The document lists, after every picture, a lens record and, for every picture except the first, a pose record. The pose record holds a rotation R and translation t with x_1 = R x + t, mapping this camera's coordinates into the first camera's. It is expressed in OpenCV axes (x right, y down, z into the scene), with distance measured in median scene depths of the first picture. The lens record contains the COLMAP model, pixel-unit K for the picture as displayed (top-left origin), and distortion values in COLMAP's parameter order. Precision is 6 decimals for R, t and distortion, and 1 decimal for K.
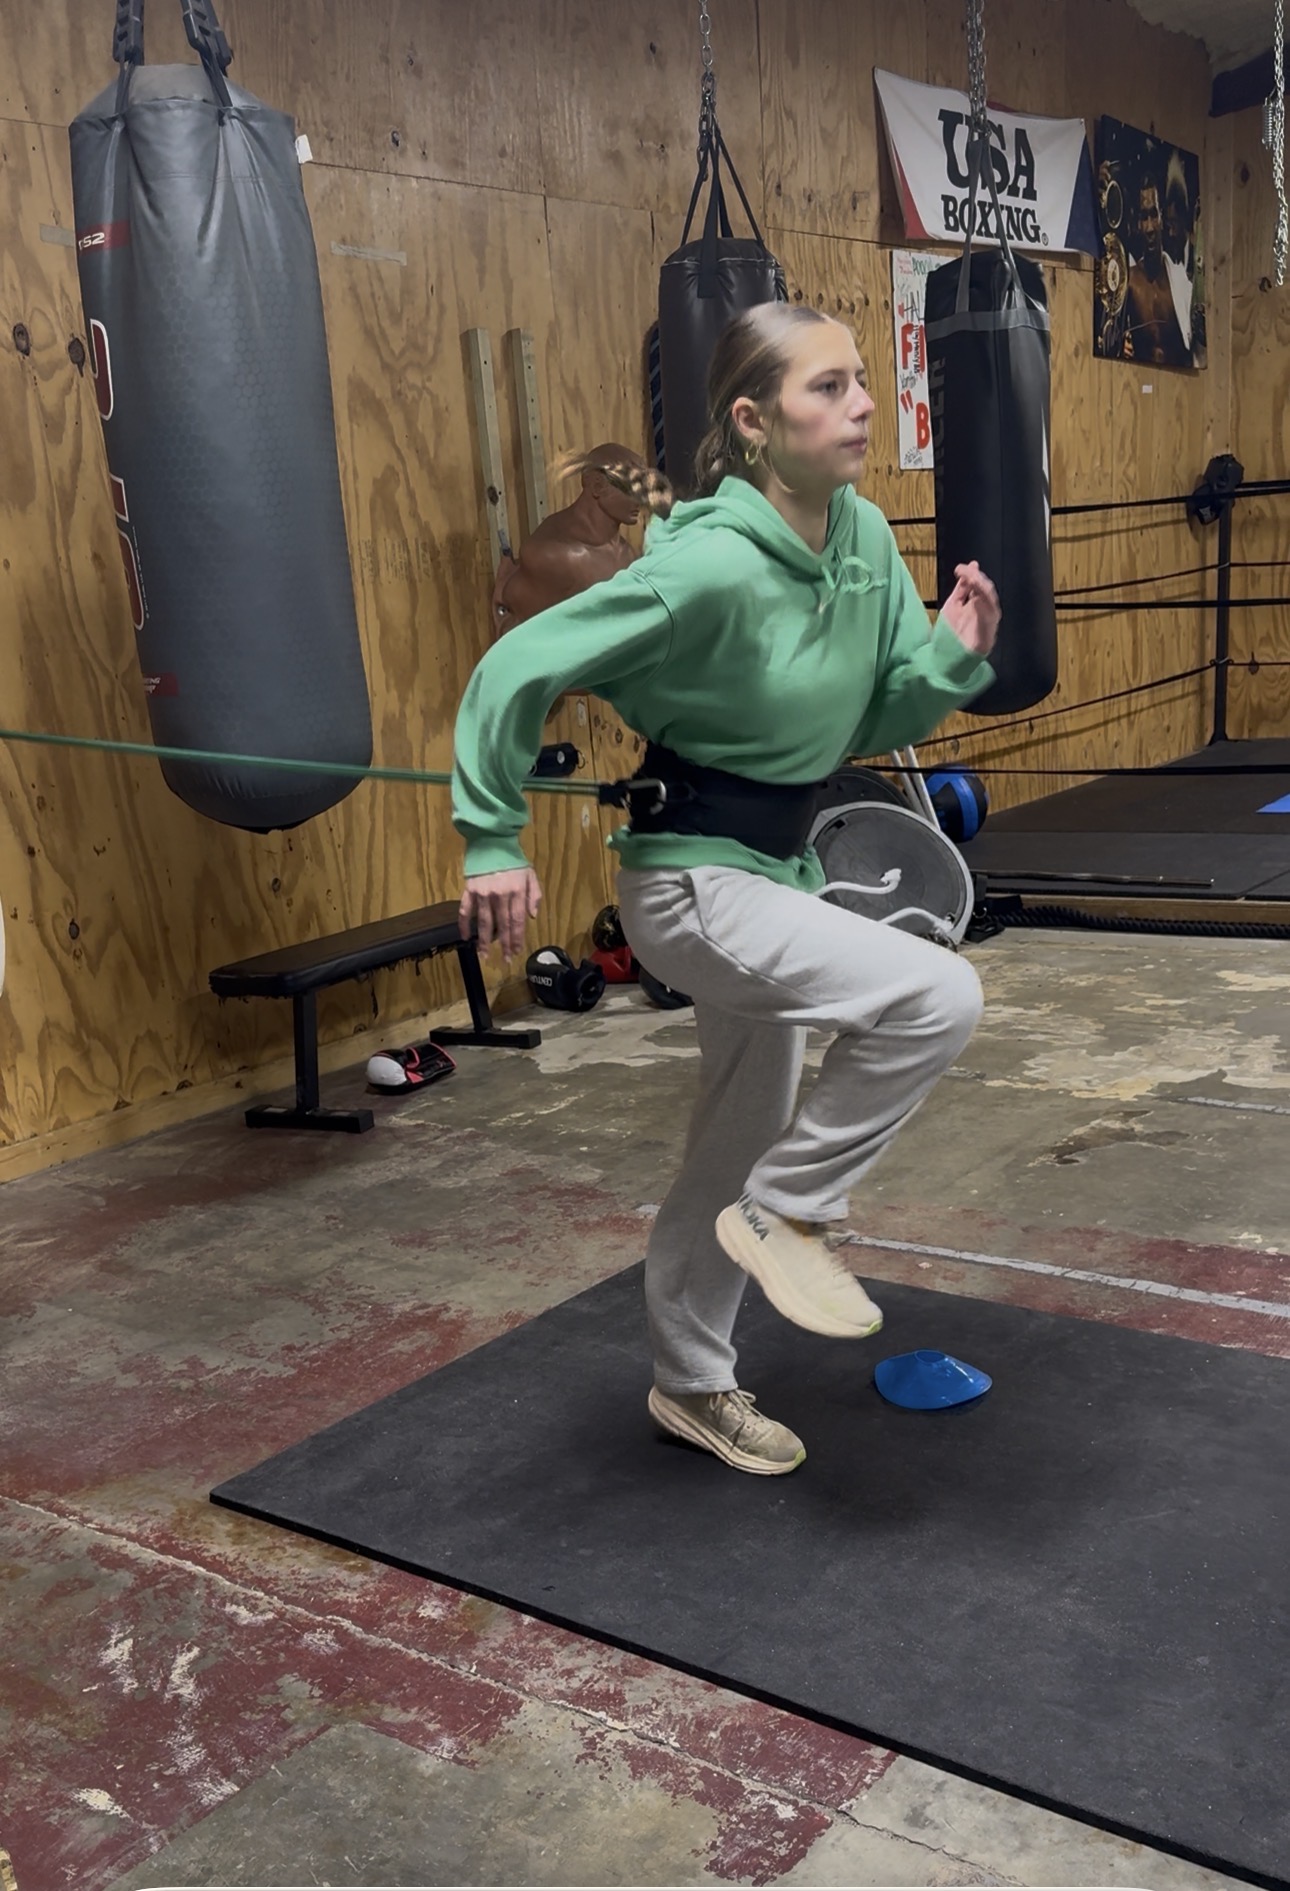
lens RADIAL K [[1943.1, 0, 634.0], [0, 1943.1, 1156.9], [0, 0, 1]] dist [-0.000234, 0.000000]
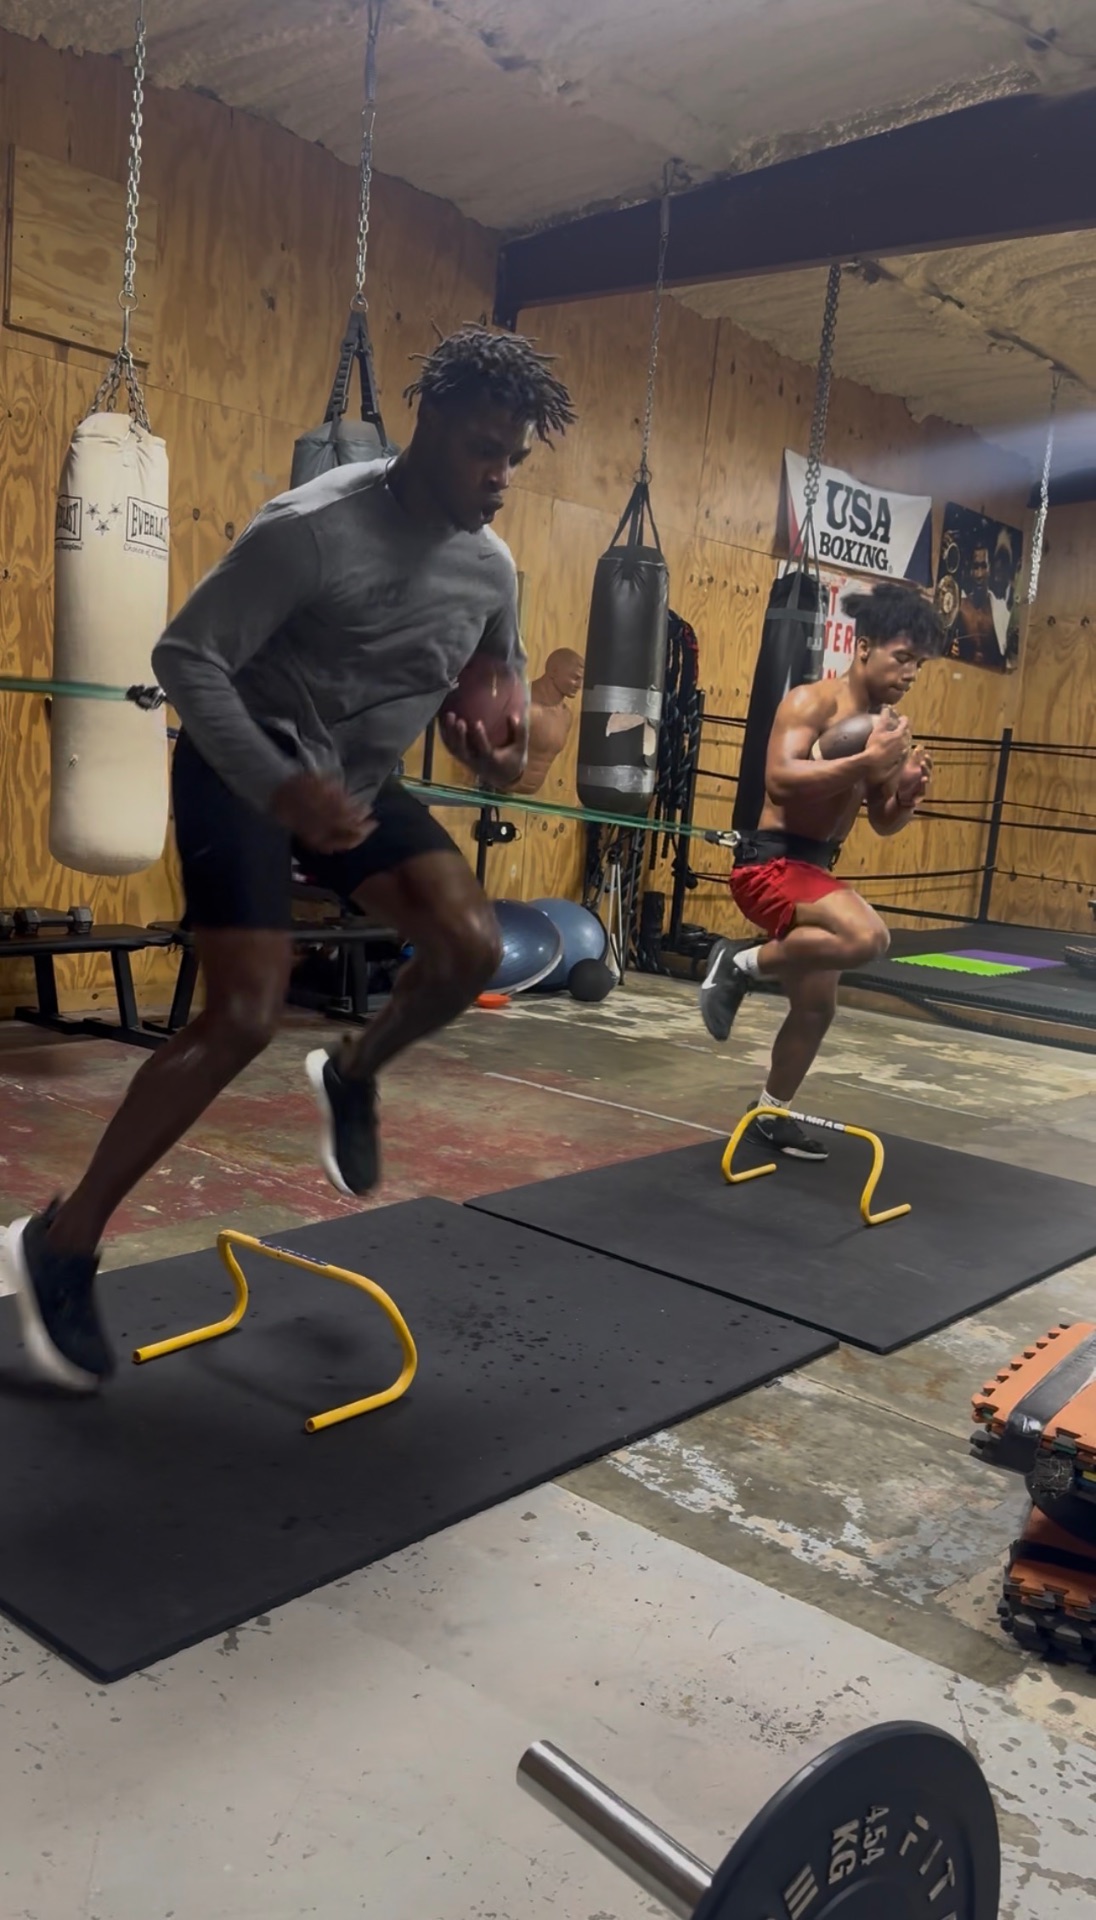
lens RADIAL K [[1661.7, 0, 521.8], [0, 1661.7, 988.3], [0, 0, 1]] dist [0.088257, -0.148416]
pose [[0.983992, 0.171895, -0.047040, 0.054832], [-0.177130, 0.972403, -0.151849, 0.104533], [0.019639, 0.157750, 0.987284, -0.270556]]
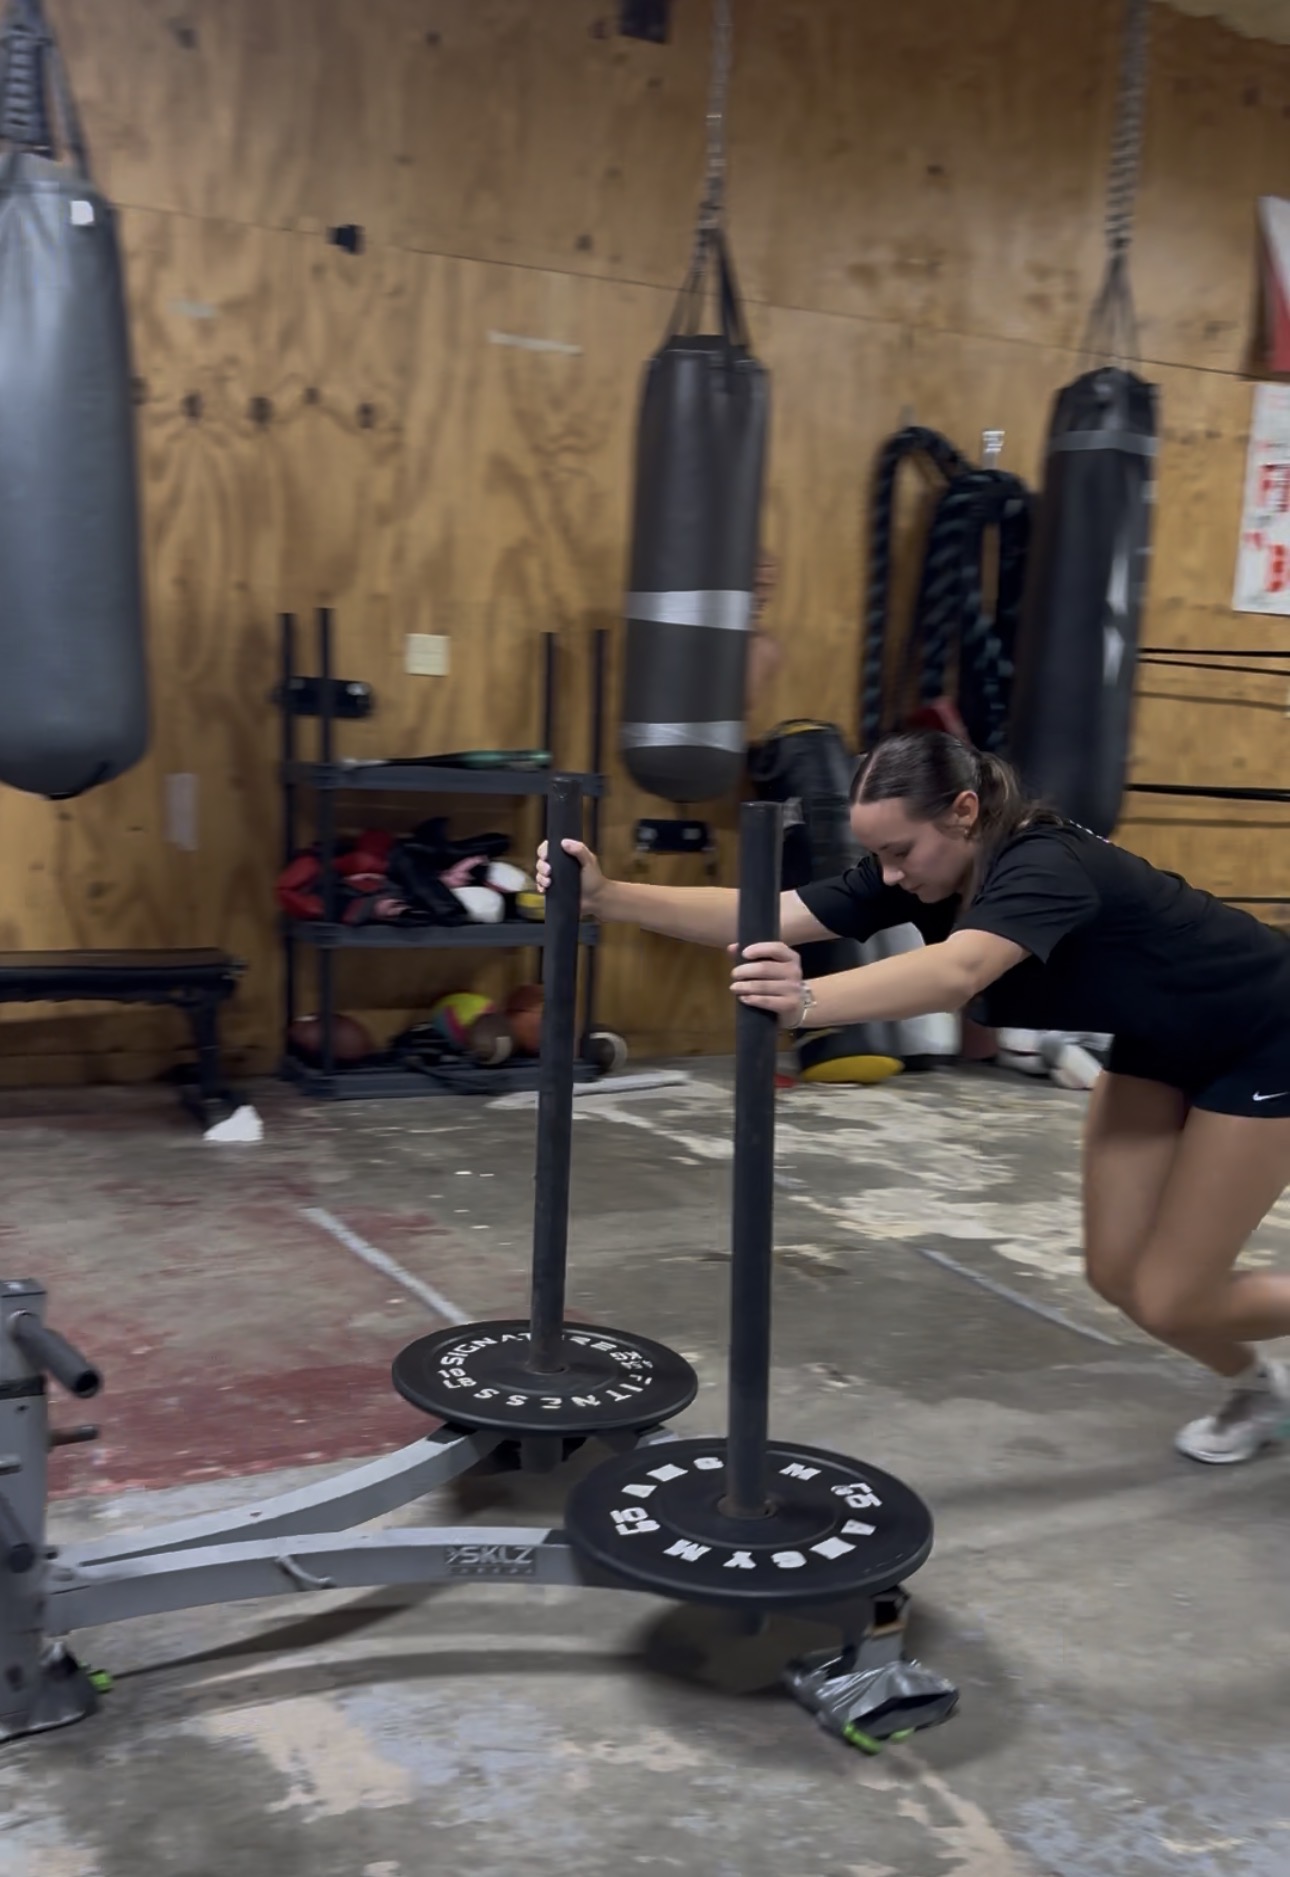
lens RADIAL K [[1922.5, 0, 665.1], [0, 1922.5, 1148.9], [0, 0, 1]] dist [0.006729, 0.000000]
pose [[0.878323, 0.212425, -0.428281, 0.376321], [-0.243047, 0.969858, -0.017400, -0.020865], [0.411676, 0.119375, 0.903478, 0.084822]]
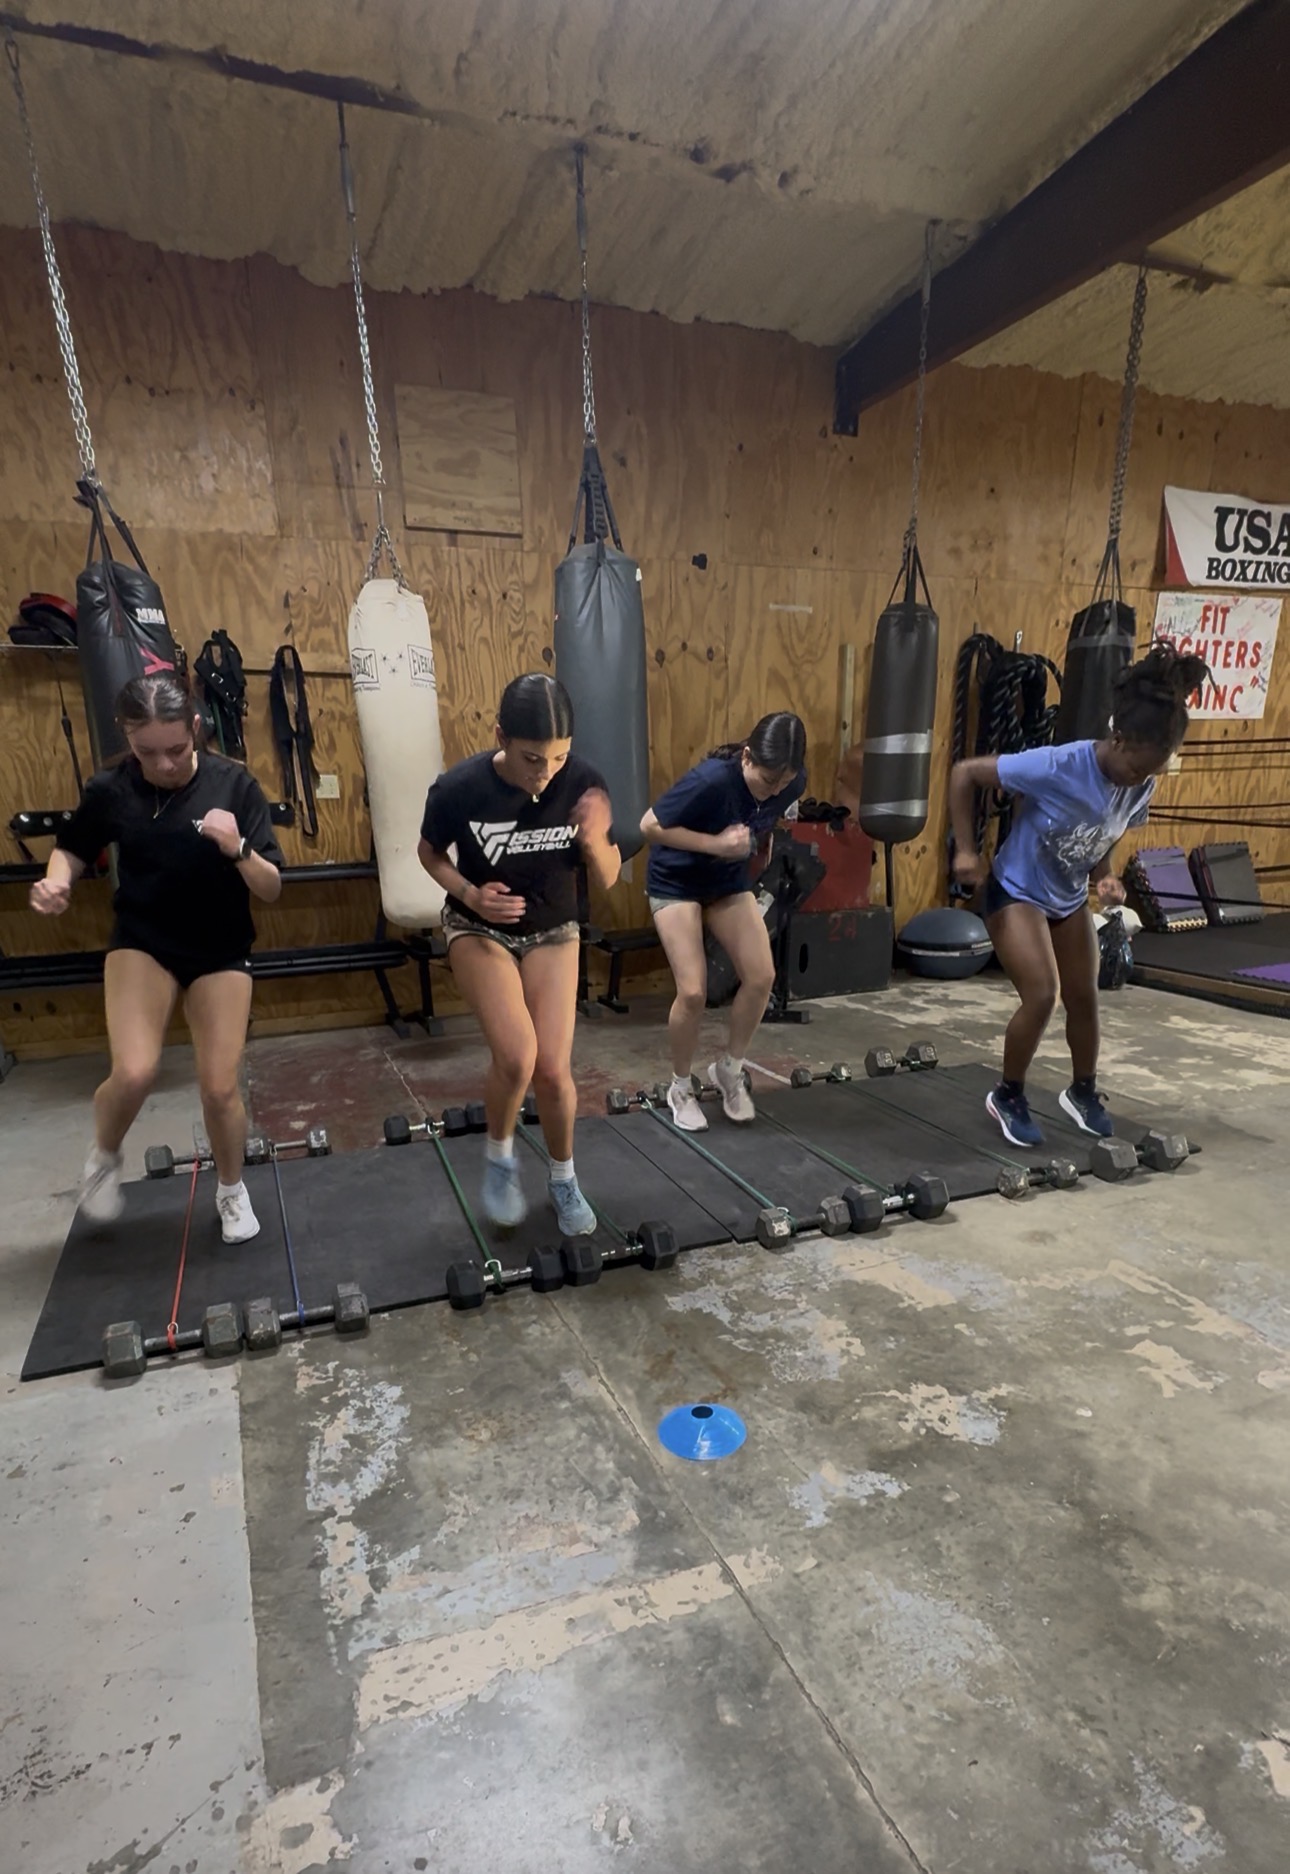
lens RADIAL K [[1009.1, 0, 611.7], [0, 1009.1, 1155.1], [0, 0, 1]] dist [-0.005267, 0.001733]
pose [[0.846678, 0.238842, -0.475491, 0.283200], [-0.199030, 0.970888, 0.133282, 0.006902], [0.493481, -0.018210, 0.869566, -0.052619]]
